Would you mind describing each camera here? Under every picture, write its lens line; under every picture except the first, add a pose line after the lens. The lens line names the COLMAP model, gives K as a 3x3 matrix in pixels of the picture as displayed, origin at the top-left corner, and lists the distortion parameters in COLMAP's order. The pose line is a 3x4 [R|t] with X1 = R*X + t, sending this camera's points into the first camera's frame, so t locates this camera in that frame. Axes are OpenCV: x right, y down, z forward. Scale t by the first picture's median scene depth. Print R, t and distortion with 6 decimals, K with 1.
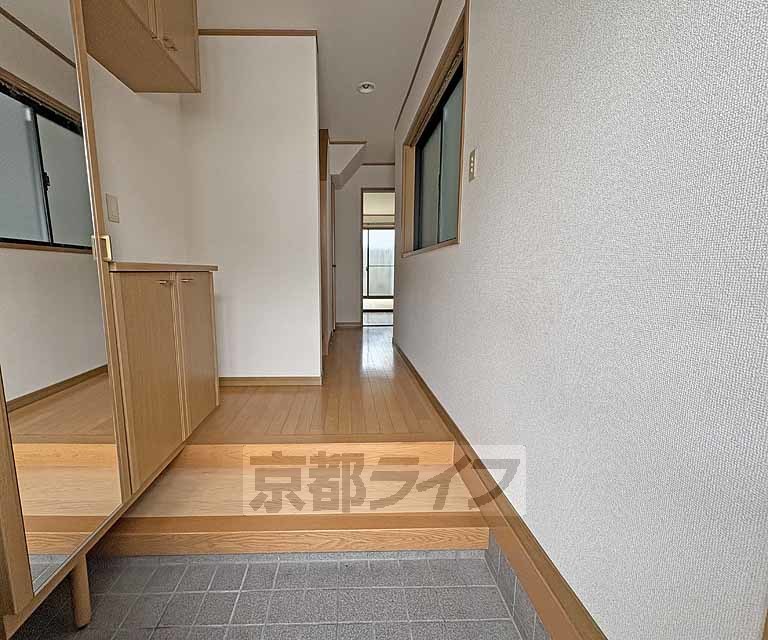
lens RADIAL K [[341.7, 0, 355.3], [0, 341.7, 320.2], [0, 0, 1]] dist [0.001946, 0.001076]
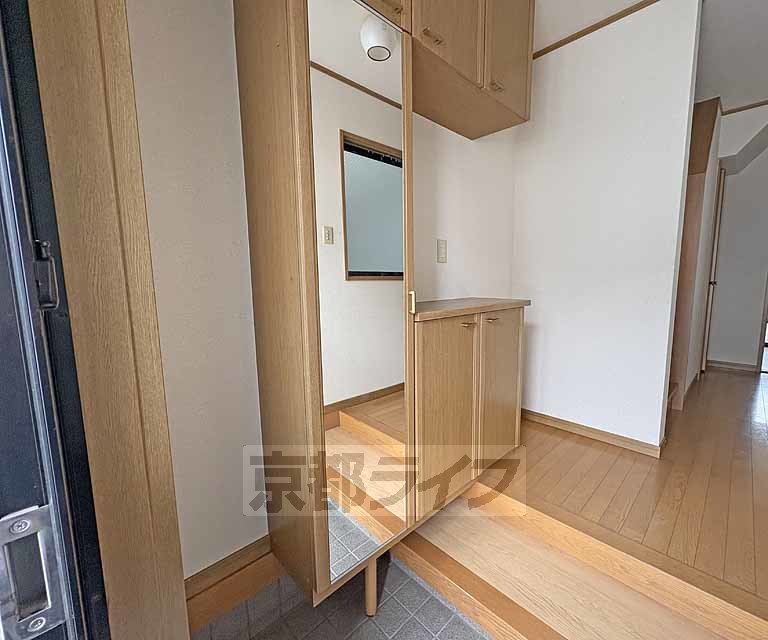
lens RADIAL K [[341.7, 0, 408.8], [0, 341.7, 320.4], [0, 0, 1]] dist [0.001946, 0.001076]
pose [[0.695578, 0.086410, -0.713235, 0.036307], [-0.095654, 0.995041, 0.027266, -0.100146], [0.712054, 0.049258, 0.700395, 0.118218]]
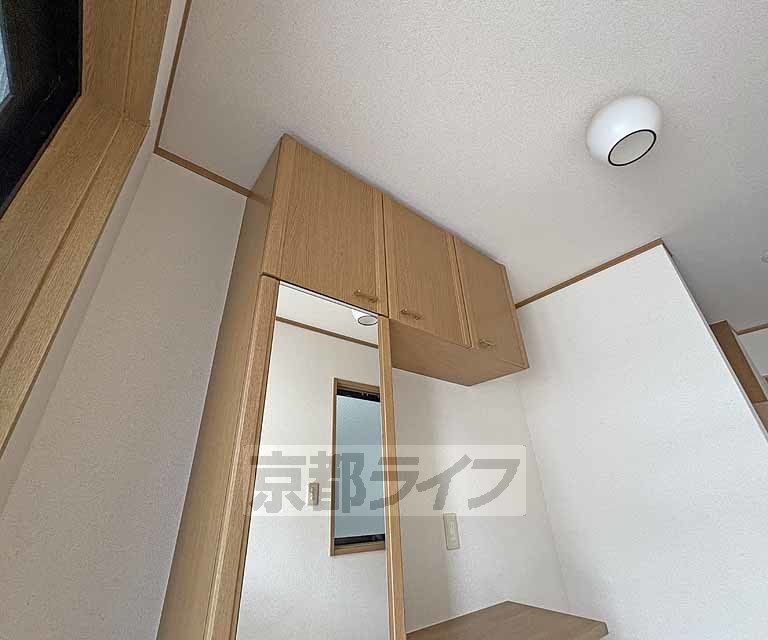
lens RADIAL K [[341.7, 0, 369.7], [0, 341.7, 314.4], [0, 0, 1]] dist [0.001946, 0.001076]
pose [[0.592664, -0.387135, -0.706311, -0.025463], [-0.096186, 0.836622, -0.539269, -0.254734], [0.799686, 0.387543, 0.458599, 0.211810]]
